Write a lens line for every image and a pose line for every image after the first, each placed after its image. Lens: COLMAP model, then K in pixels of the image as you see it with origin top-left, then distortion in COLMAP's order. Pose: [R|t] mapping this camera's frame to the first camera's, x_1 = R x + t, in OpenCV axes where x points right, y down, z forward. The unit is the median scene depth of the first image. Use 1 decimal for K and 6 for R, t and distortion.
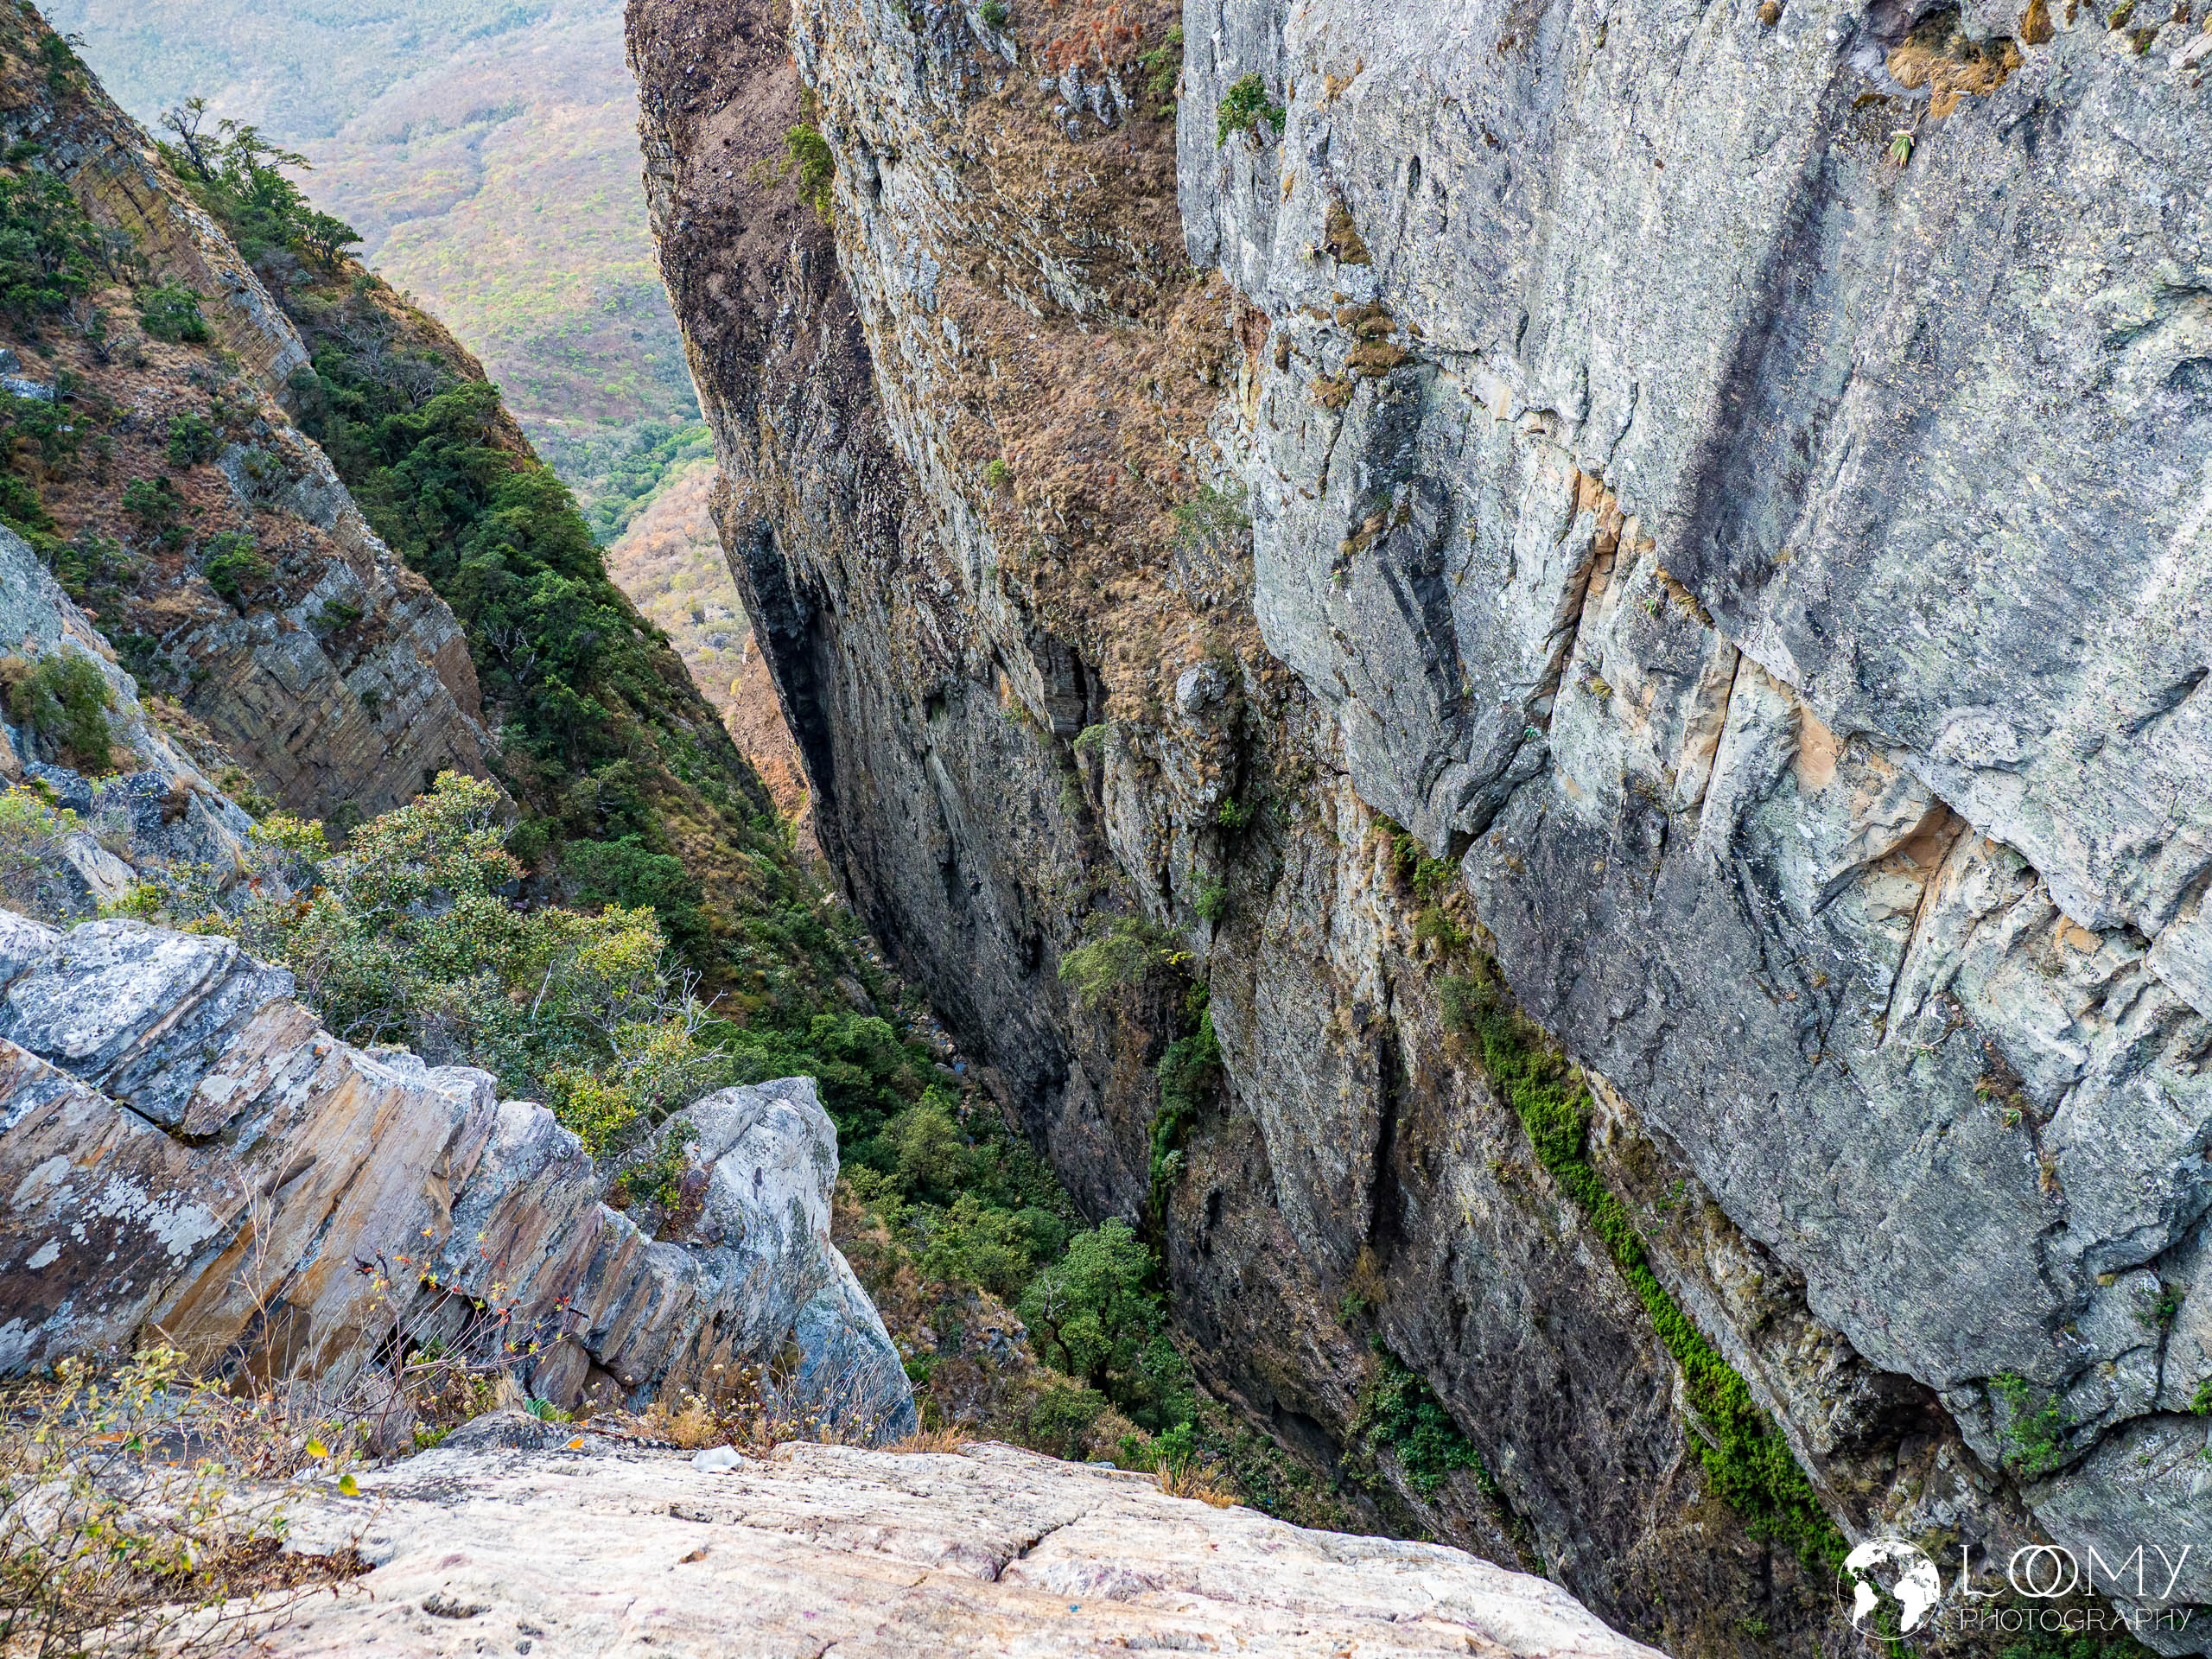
lens RADIAL K [[1543.2, 0, 1102.8], [0, 1543.2, 818.7], [0, 0, 1]] dist [-0.038071, 0.002521]
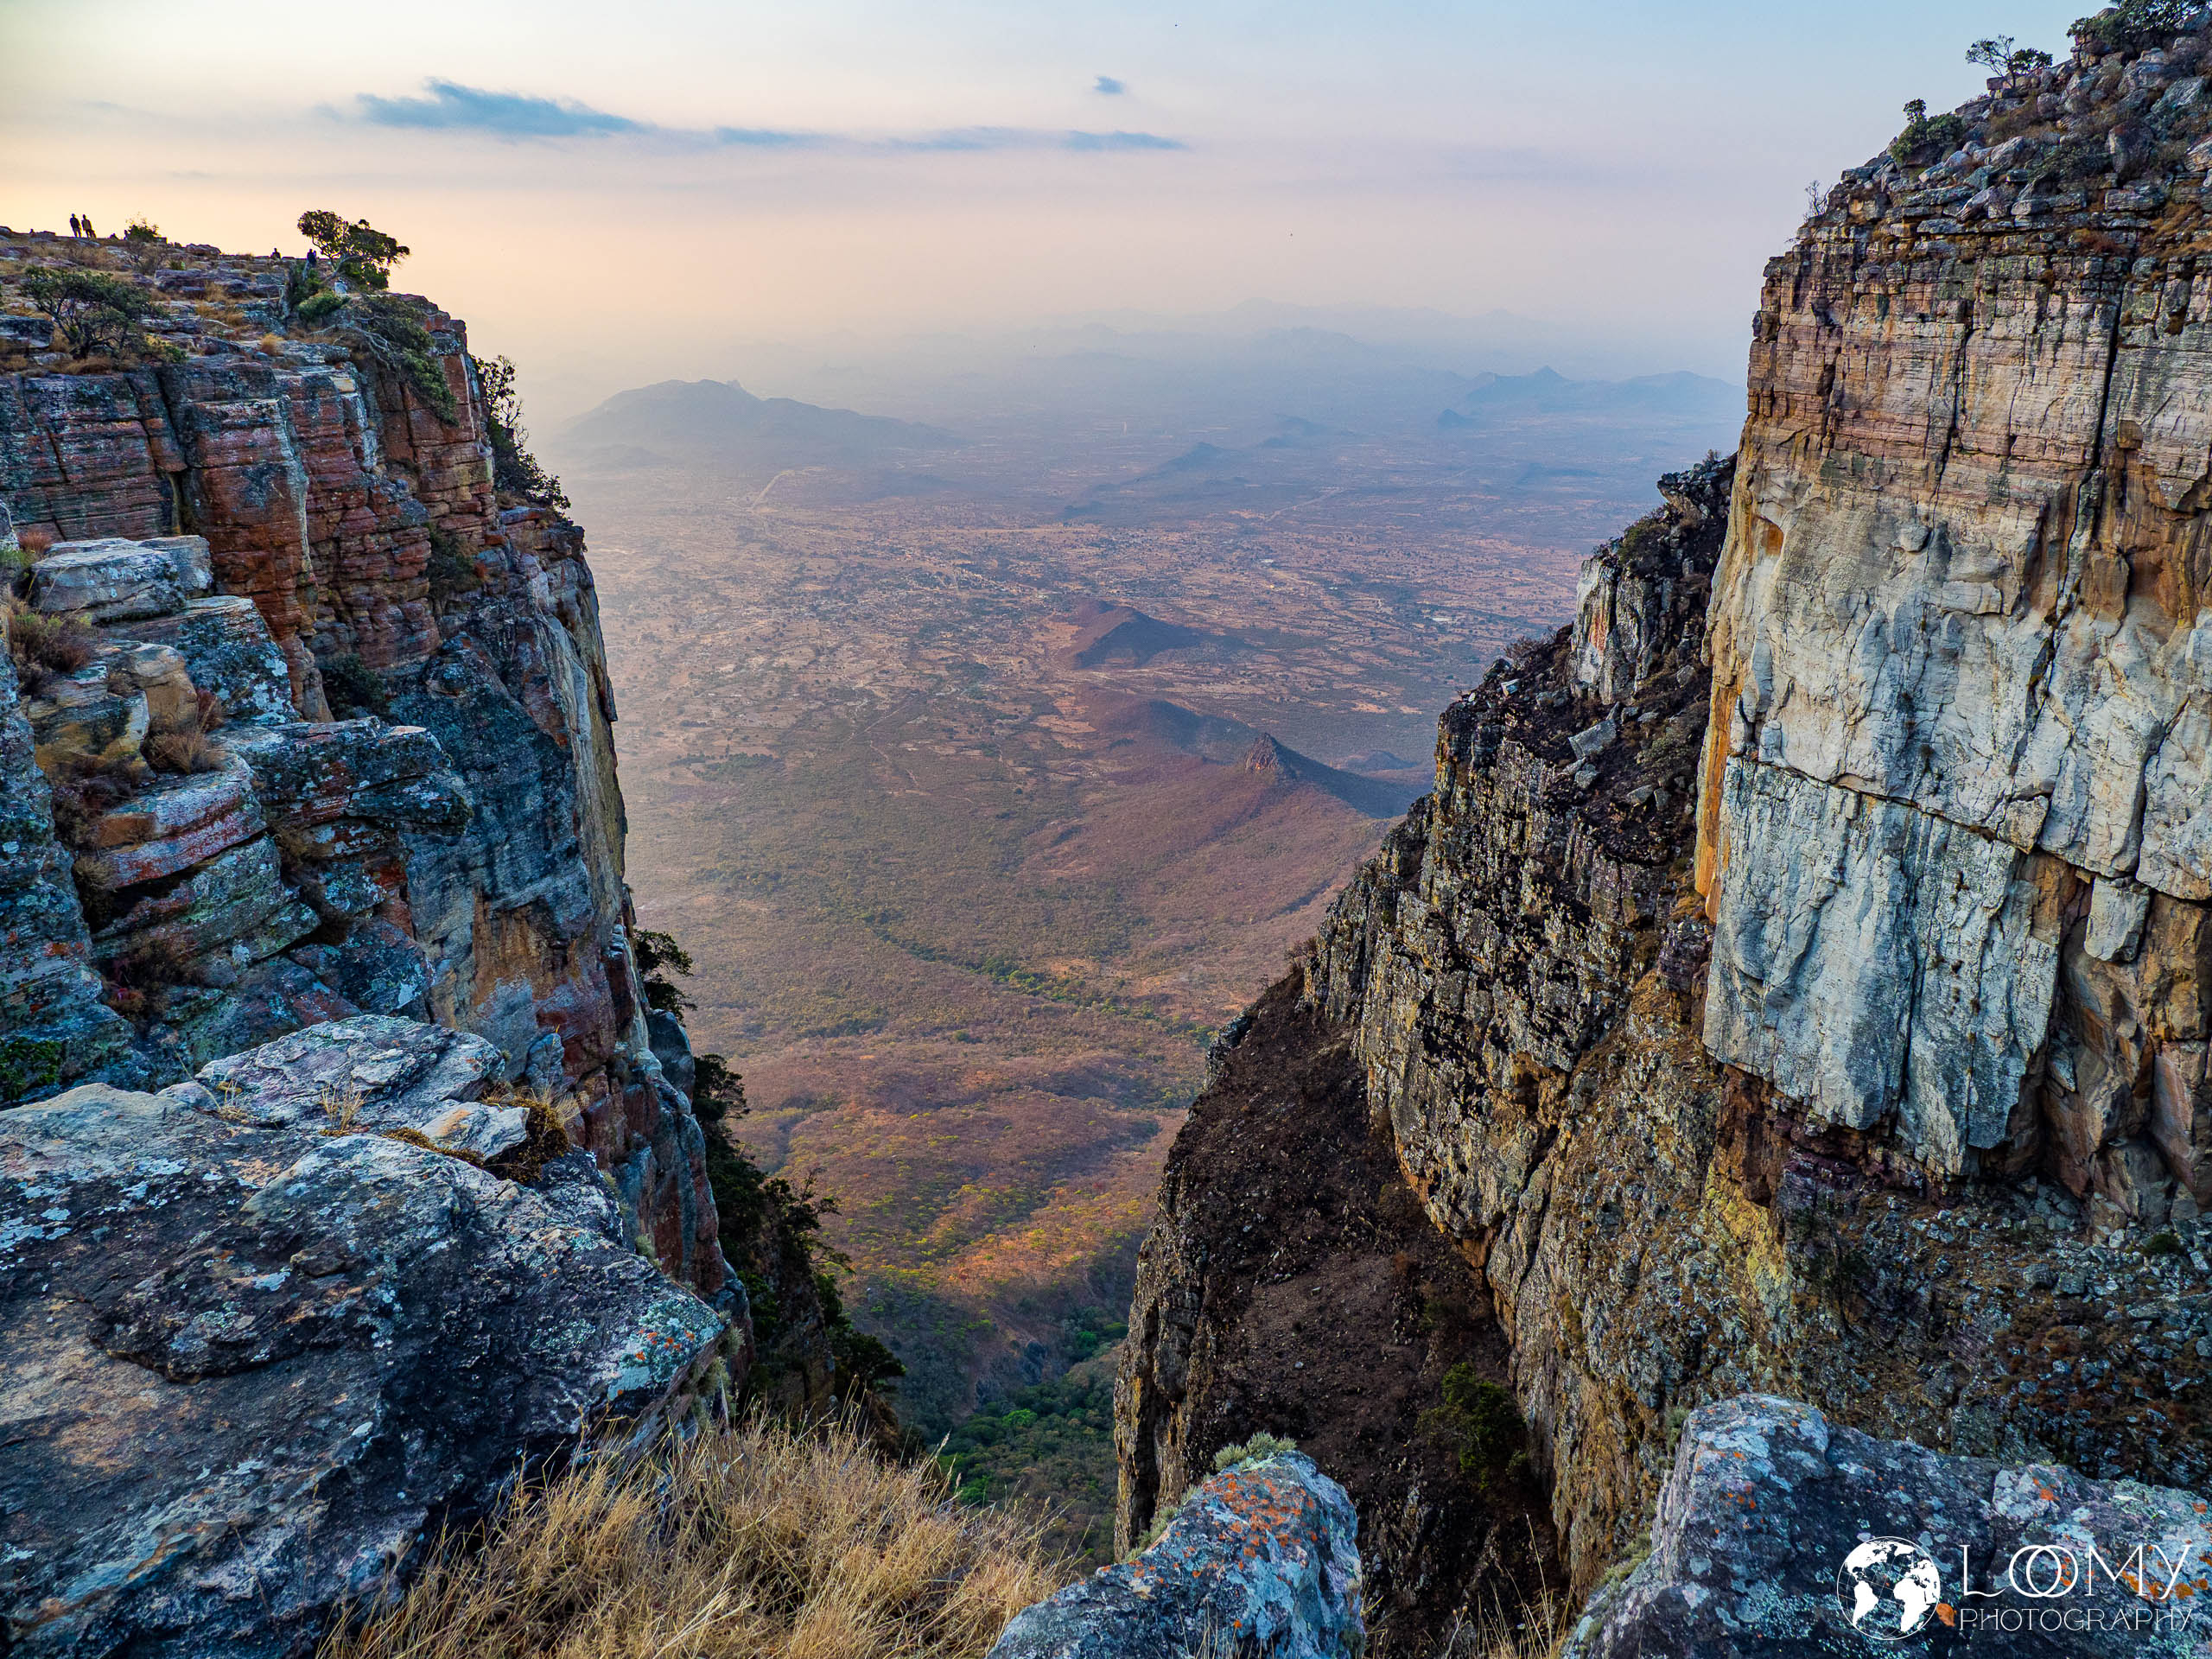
lens RADIAL K [[1543.2, 0, 1102.8], [0, 1543.2, 818.7], [0, 0, 1]] dist [-0.038071, 0.002521]
pose [[0.976116, 0.136807, -0.168766, -0.496844], [-0.211097, 0.780847, -0.587977, -0.256982], [0.051341, 0.609559, 0.791076, 0.235392]]
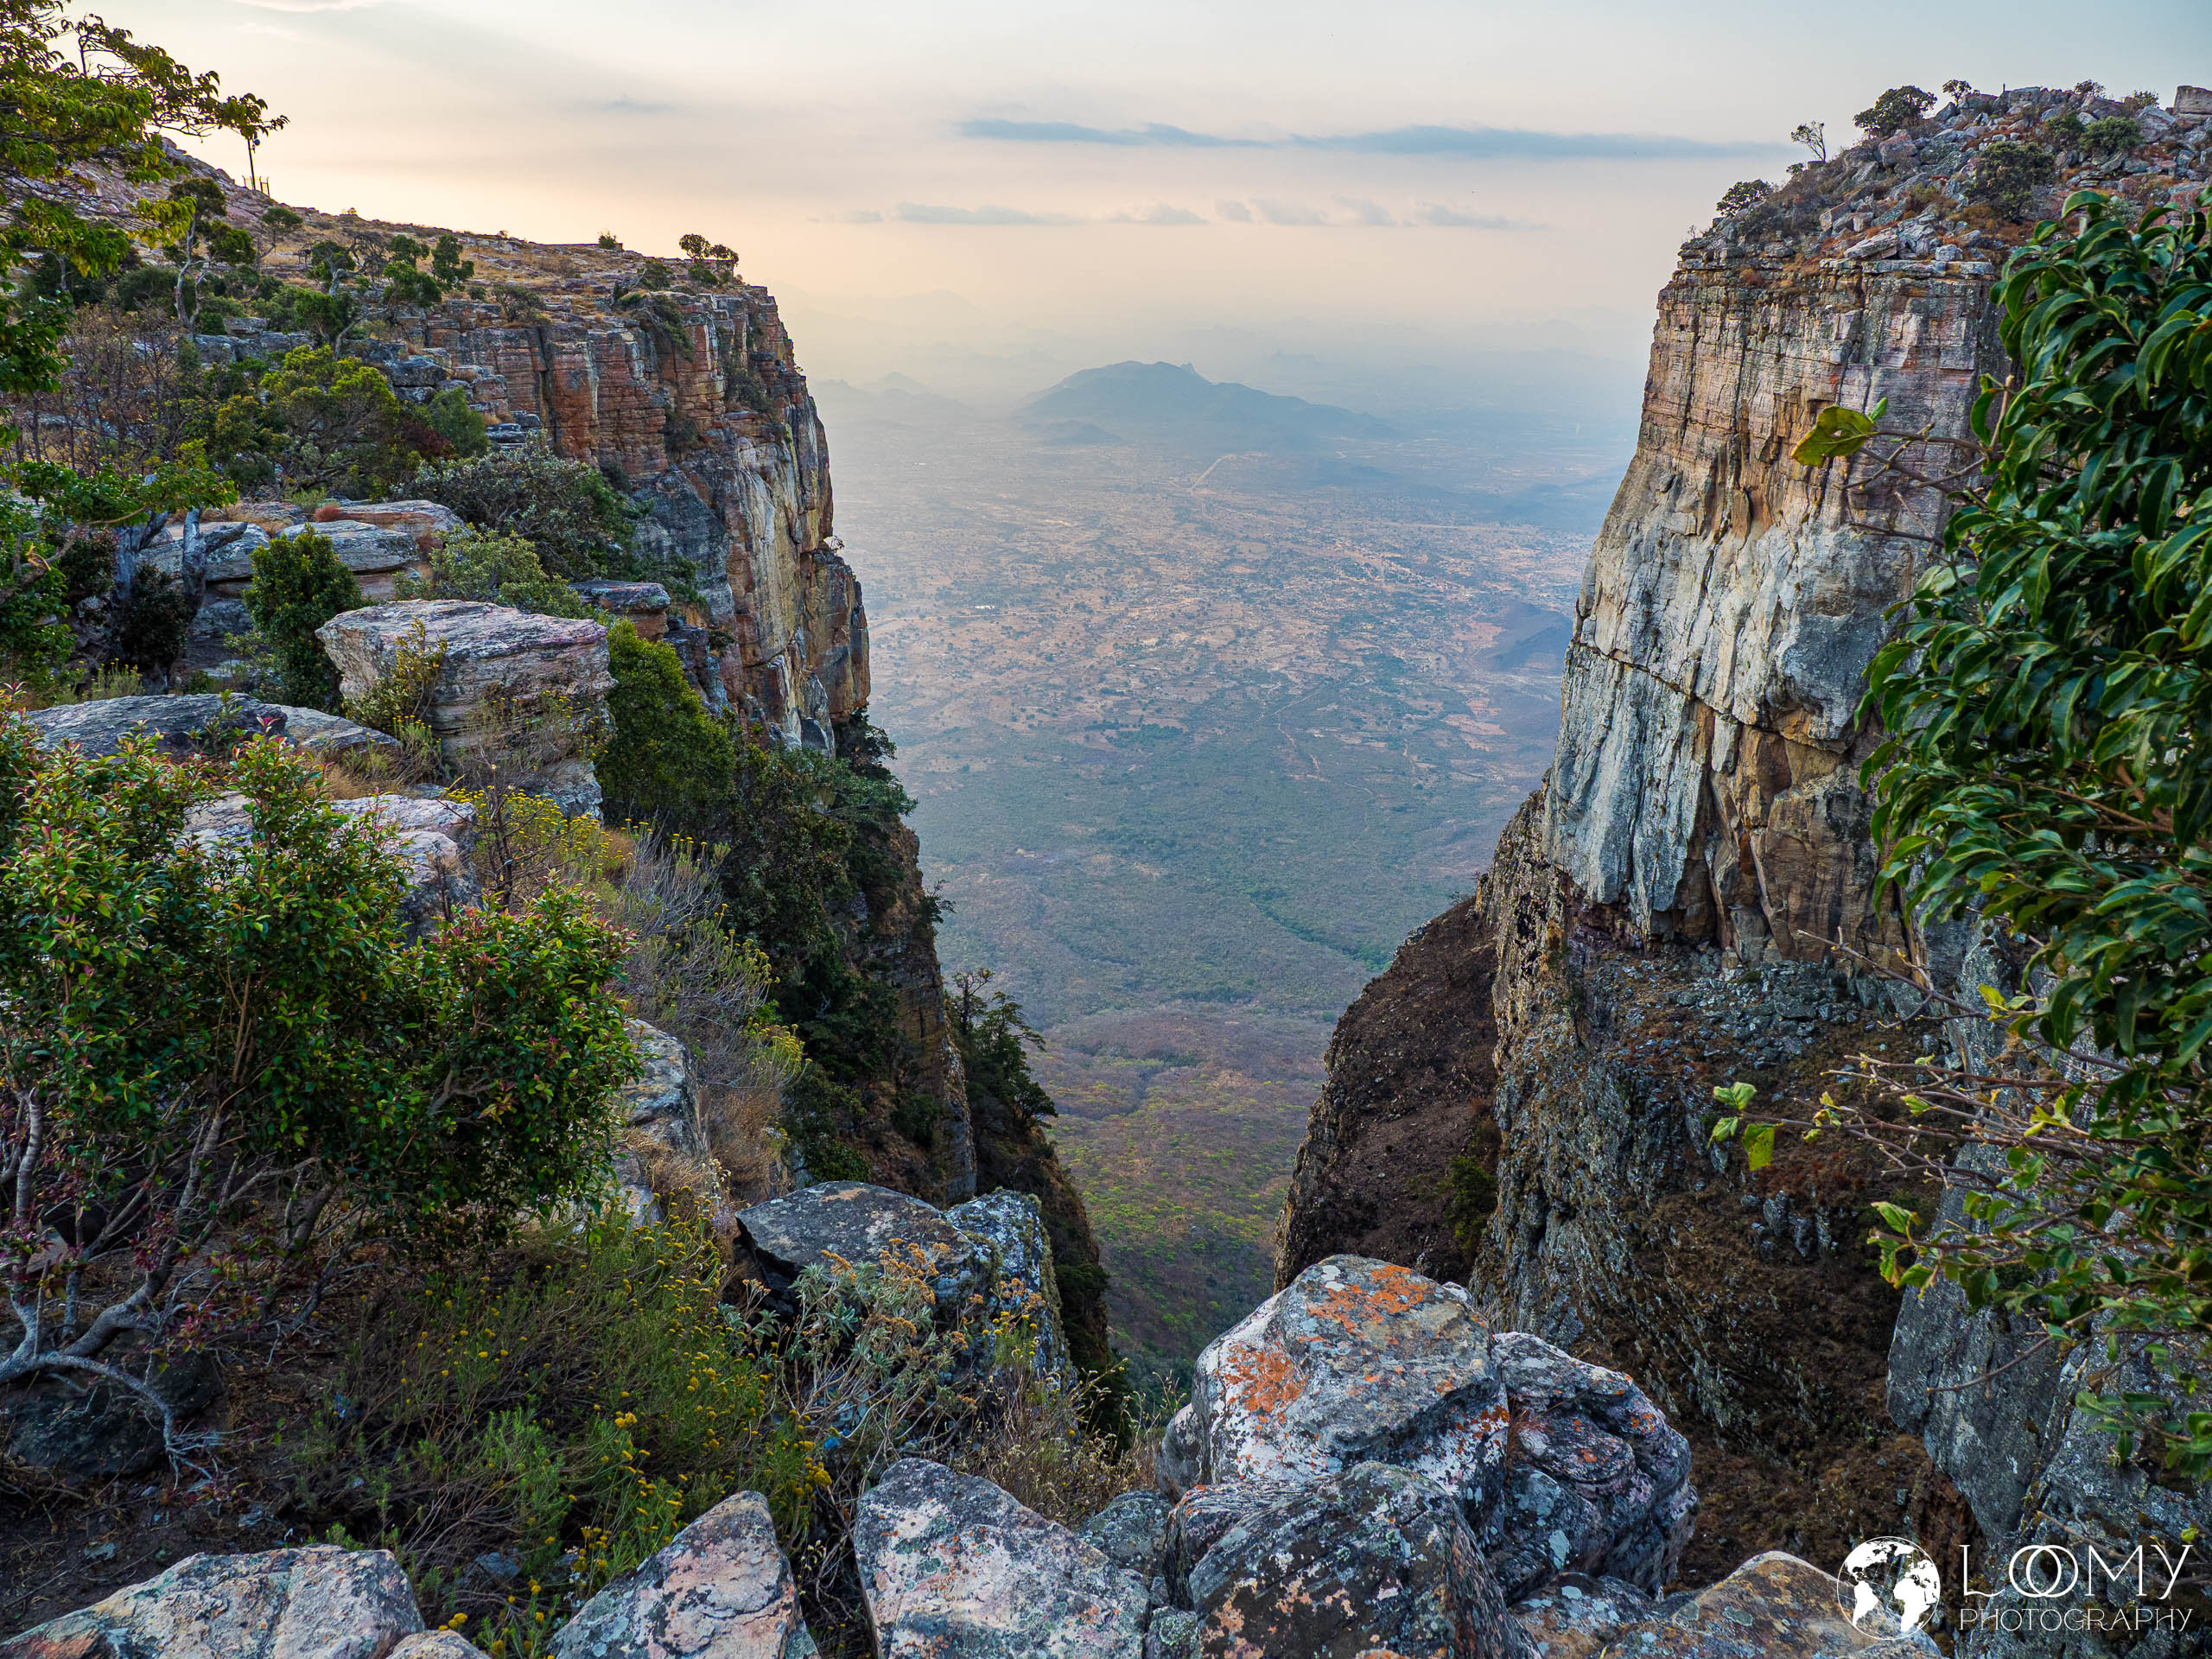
lens RADIAL K [[1557.5, 0, 1137.0], [0, 1557.5, 834.5], [0, 0, 1]] dist [-0.042957, -0.006812]
pose [[0.886180, 0.239780, -0.396472, -0.048238], [-0.427276, 0.753880, -0.499099, 0.019443], [0.179218, 0.611695, 0.770526, -0.006904]]
